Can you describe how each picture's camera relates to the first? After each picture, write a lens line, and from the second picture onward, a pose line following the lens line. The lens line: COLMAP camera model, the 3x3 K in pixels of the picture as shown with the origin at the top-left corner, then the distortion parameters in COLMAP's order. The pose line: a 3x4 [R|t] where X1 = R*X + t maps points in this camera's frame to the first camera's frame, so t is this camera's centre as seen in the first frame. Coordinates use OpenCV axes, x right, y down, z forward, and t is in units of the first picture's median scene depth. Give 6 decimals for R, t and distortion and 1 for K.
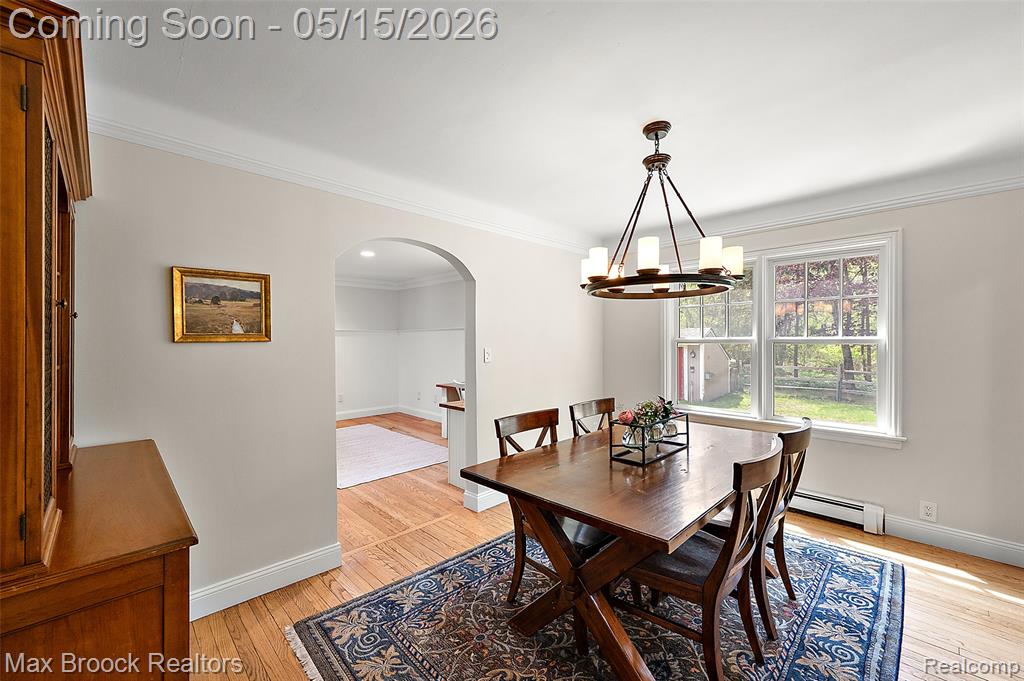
lens RADIAL K [[406.7, 0, 513.0], [0, 406.7, 343.7], [0, 0, 1]] dist [-0.002090, -0.000129]
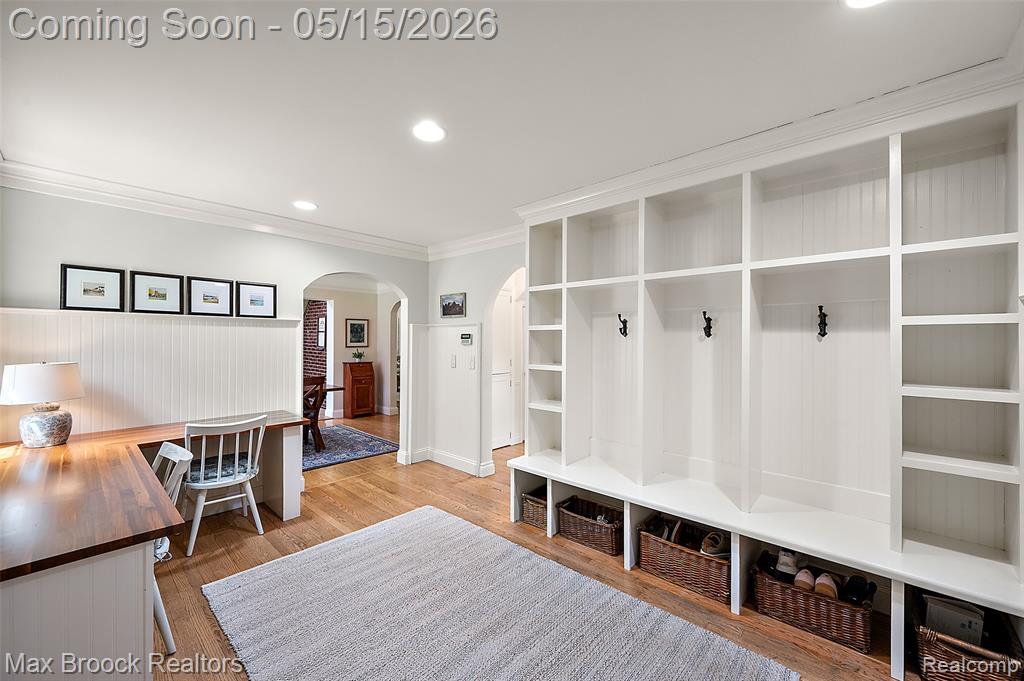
lens RADIAL K [[406.7, 0, 516.8], [0, 406.7, 337.8], [0, 0, 1]] dist [-0.002090, -0.000129]
pose [[-0.997756, 0.012137, -0.065849, -0.621906], [0.012068, 0.999926, 0.001444, -0.019396], [0.065862, 0.000646, -0.997829, 2.107051]]
